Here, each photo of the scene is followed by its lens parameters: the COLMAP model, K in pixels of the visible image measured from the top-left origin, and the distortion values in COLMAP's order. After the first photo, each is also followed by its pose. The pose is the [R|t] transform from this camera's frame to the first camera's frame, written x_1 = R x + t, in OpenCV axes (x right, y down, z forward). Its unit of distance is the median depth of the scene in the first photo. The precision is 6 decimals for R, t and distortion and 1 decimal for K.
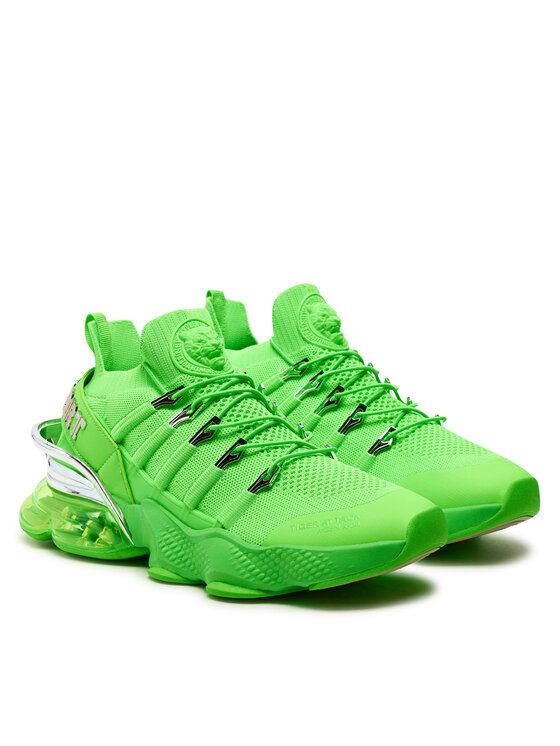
lens RADIAL K [[2192.0, 0, 280.0], [0, 2192.0, 373.0], [0, 0, 1]] dist [0.023897, -0.049001]
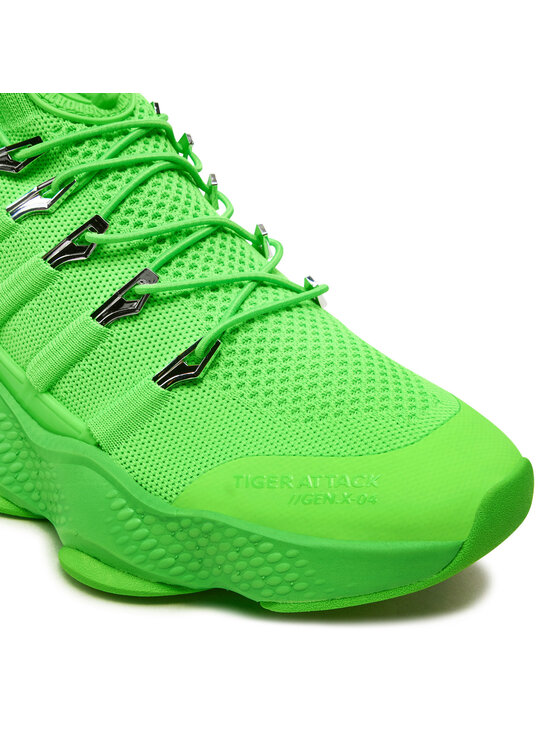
lens RADIAL K [[1940.9, 0, 280.0], [0, 1940.9, 373.0], [0, 0, 1]] dist [1.526633, -38.498240]
pose [[0.995818, 0.066318, 0.062830, -0.013761], [-0.081084, 0.958456, 0.273474, -0.072408], [-0.042084, -0.277425, 0.959825, 0.560940]]
